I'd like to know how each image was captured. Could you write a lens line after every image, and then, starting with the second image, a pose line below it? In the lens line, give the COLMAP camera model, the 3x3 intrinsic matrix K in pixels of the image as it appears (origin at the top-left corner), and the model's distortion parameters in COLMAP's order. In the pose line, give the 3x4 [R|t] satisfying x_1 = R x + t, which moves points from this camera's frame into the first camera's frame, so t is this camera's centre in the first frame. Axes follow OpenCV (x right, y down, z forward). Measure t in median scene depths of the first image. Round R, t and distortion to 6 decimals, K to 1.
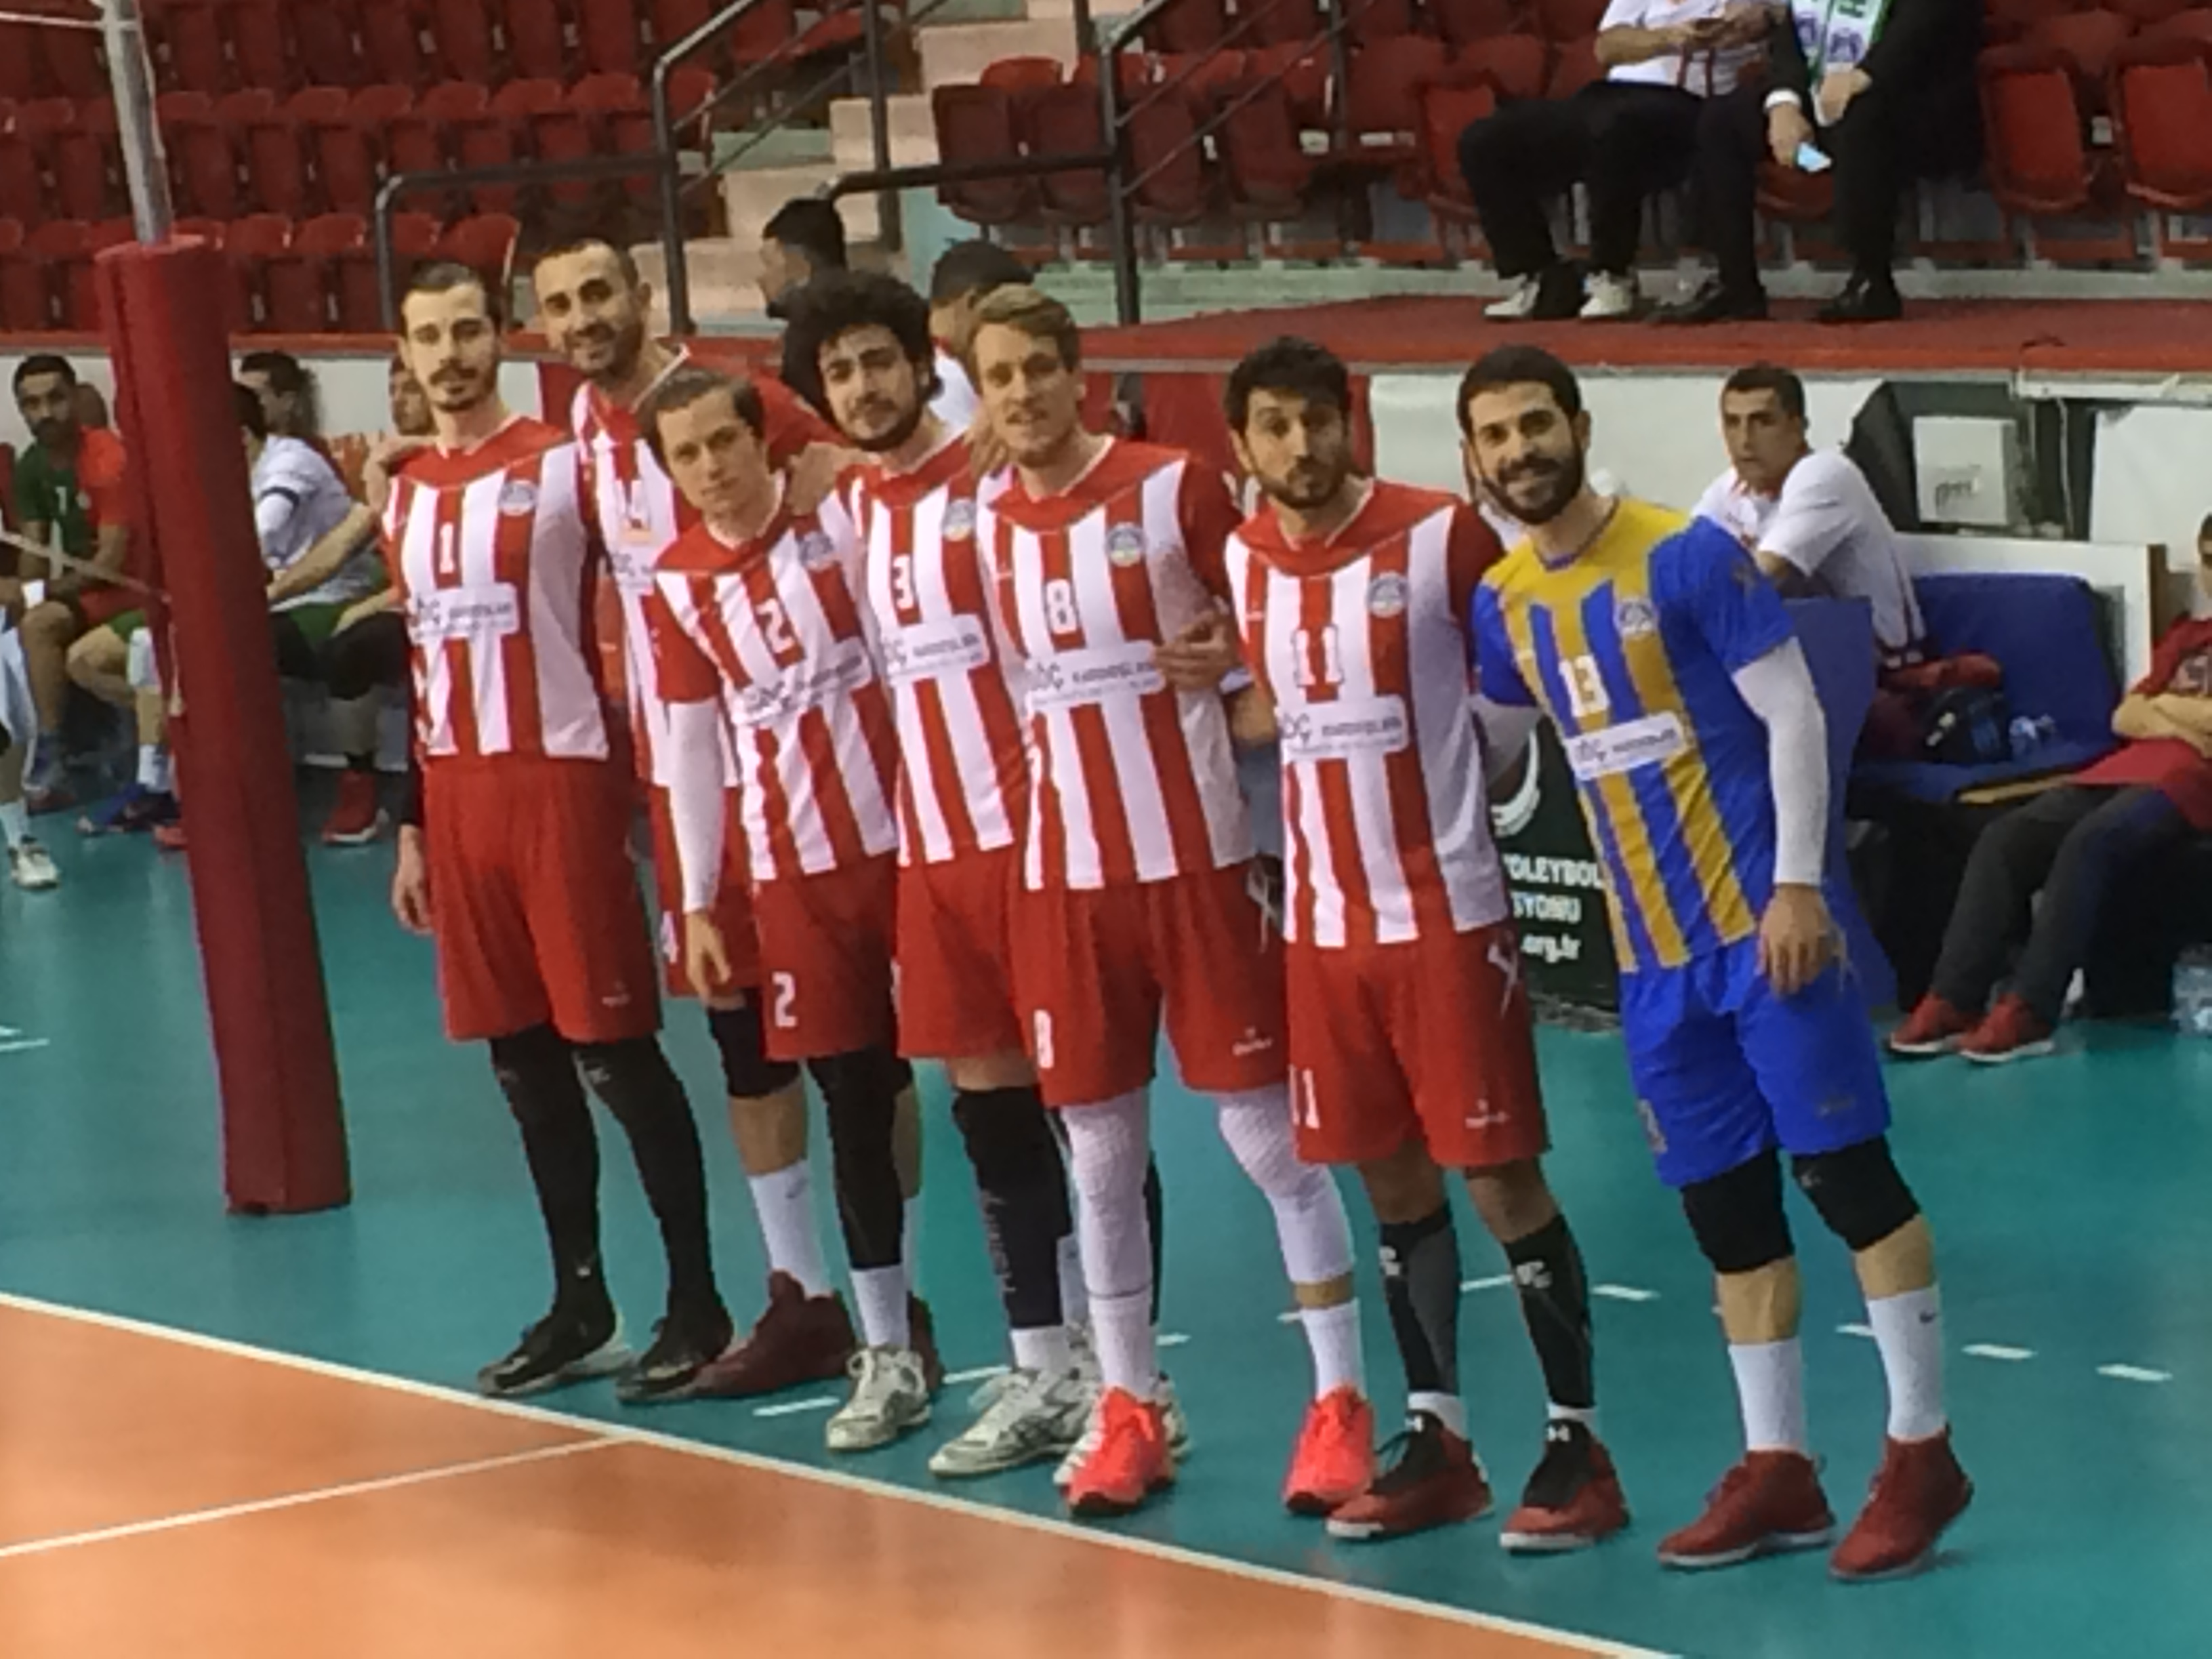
lens RADIAL K [[8767.8, 0, 1101.5], [0, 8767.8, 831.7], [0, 0, 1]] dist [0.029792, -3.576327]
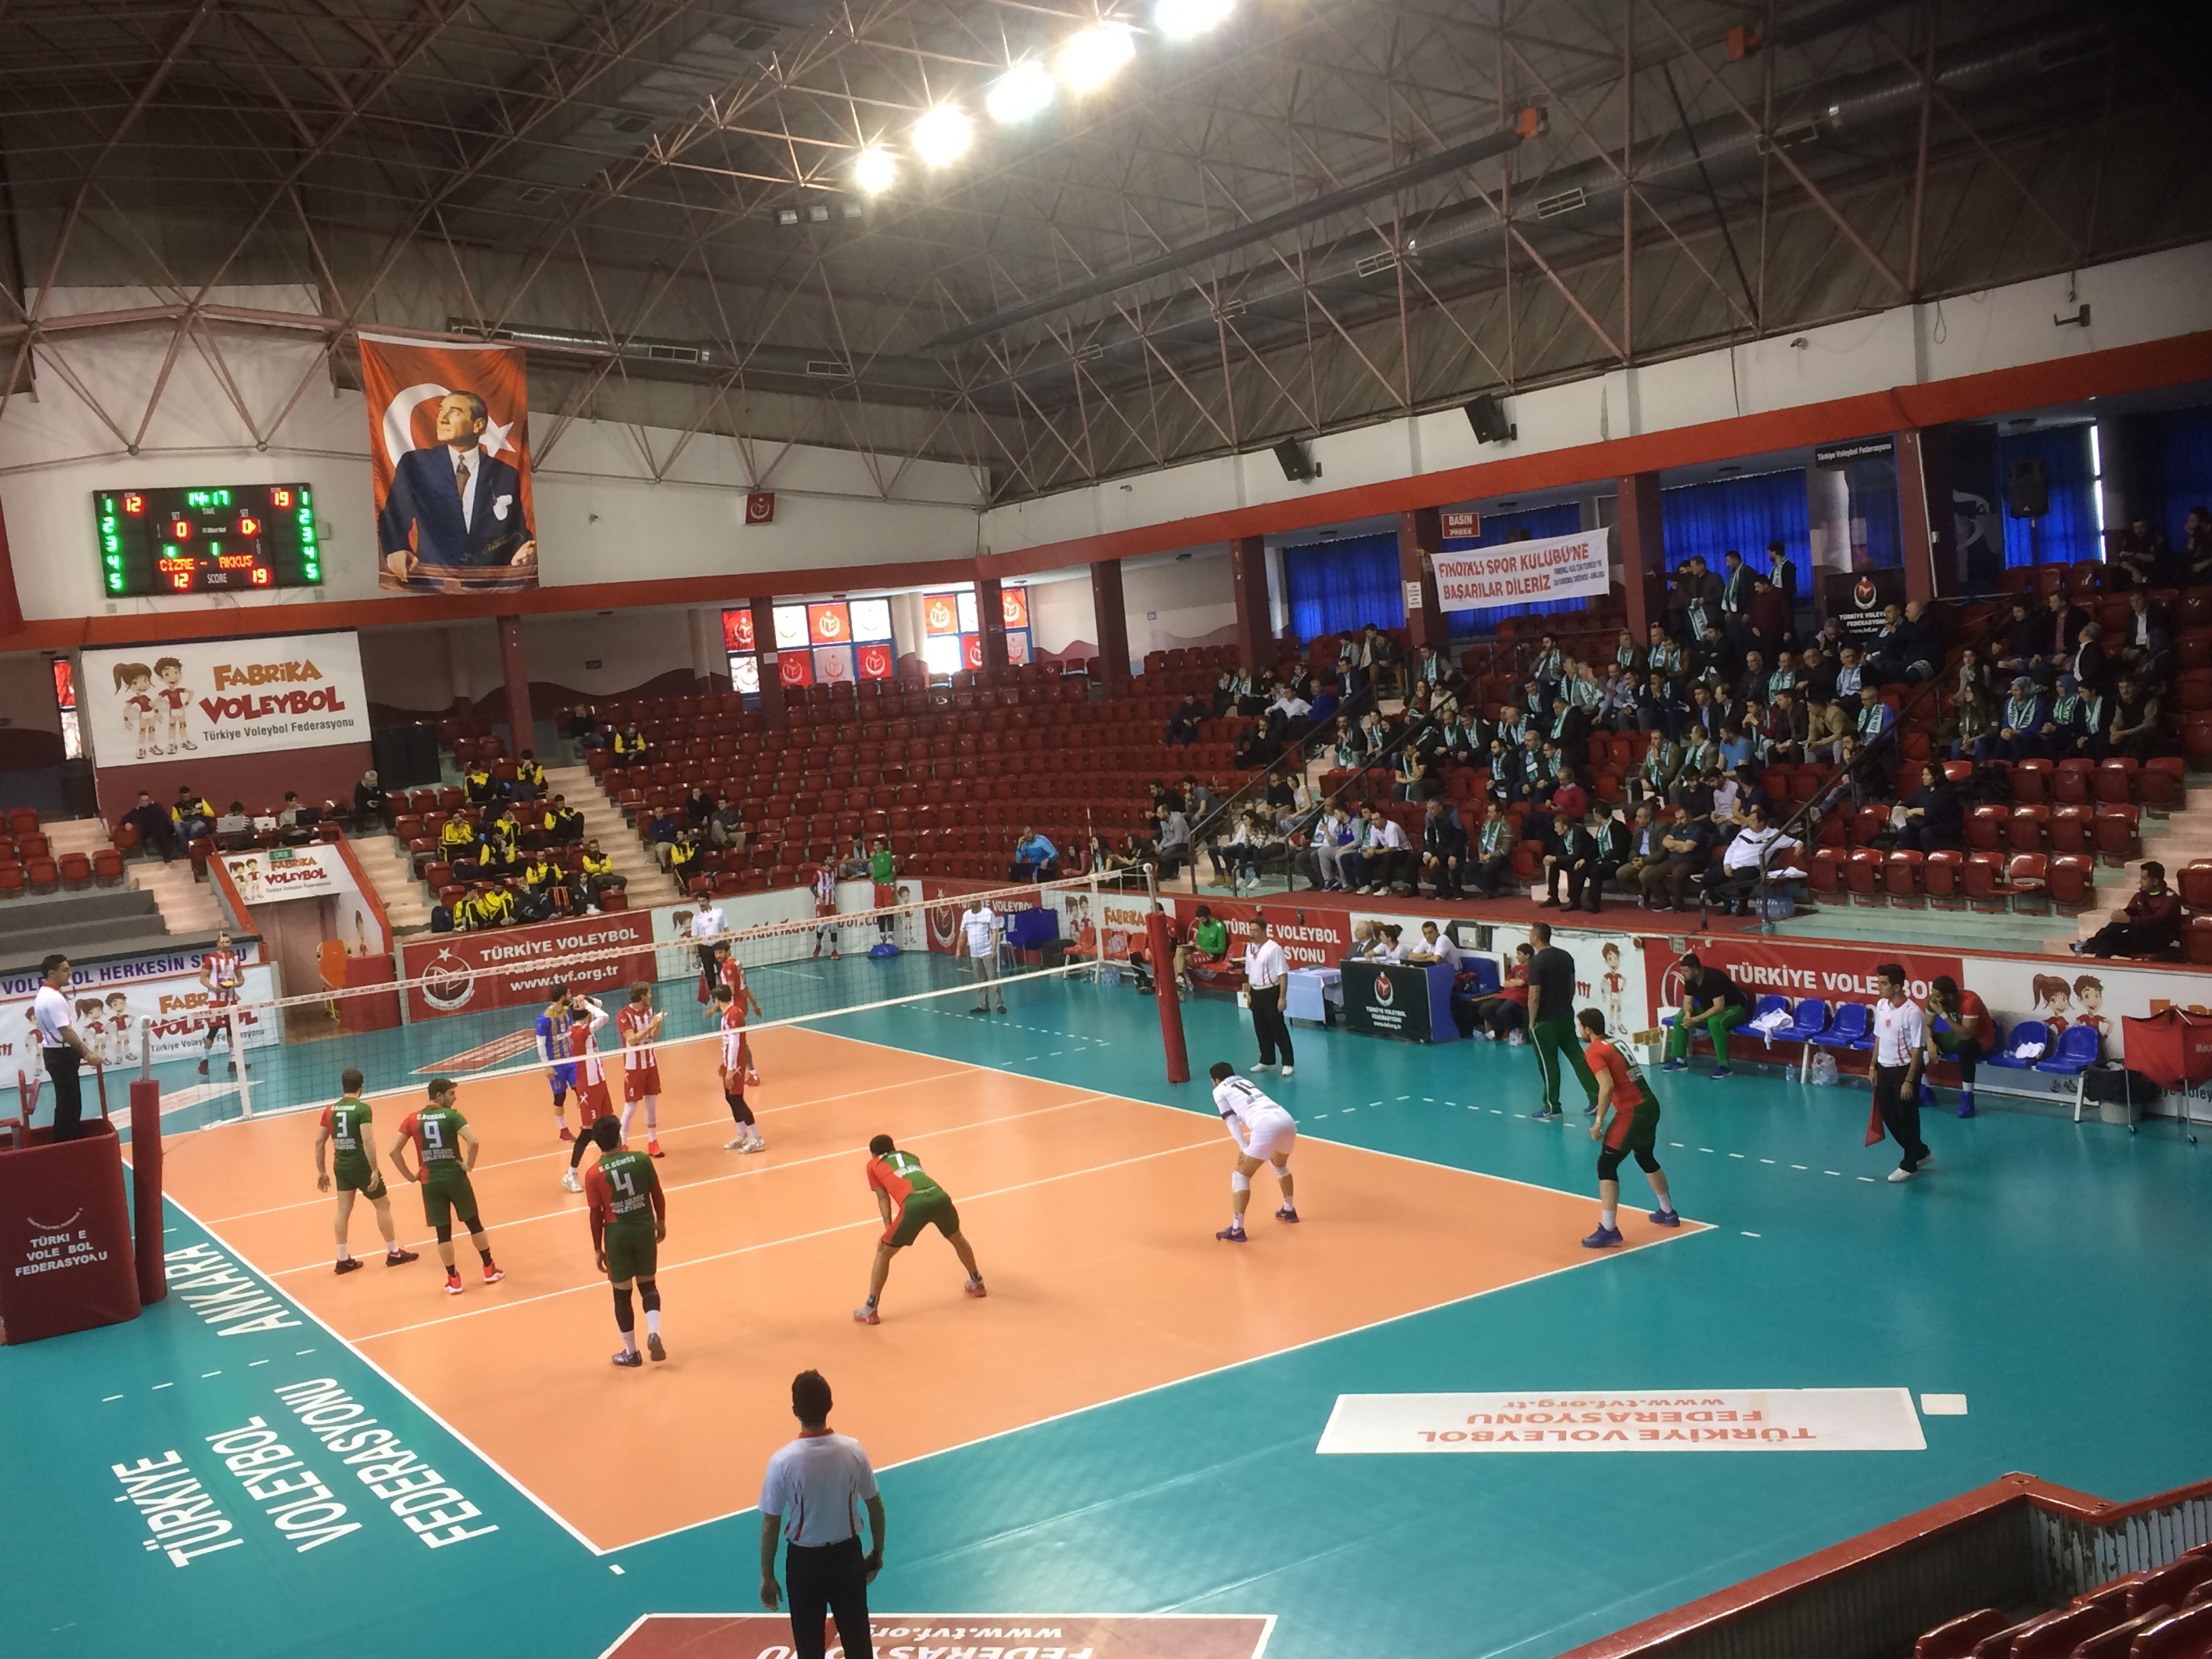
lens RADIAL K [[2322.1, 0, 1110.5], [0, 2322.1, 831.6], [0, 0, 1]] dist [0.062403, 0.005173]
pose [[0.999451, -0.019410, -0.026832, -0.086262], [0.018577, 0.999348, -0.030961, -0.067637], [0.027416, 0.030446, 0.999160, -0.470210]]
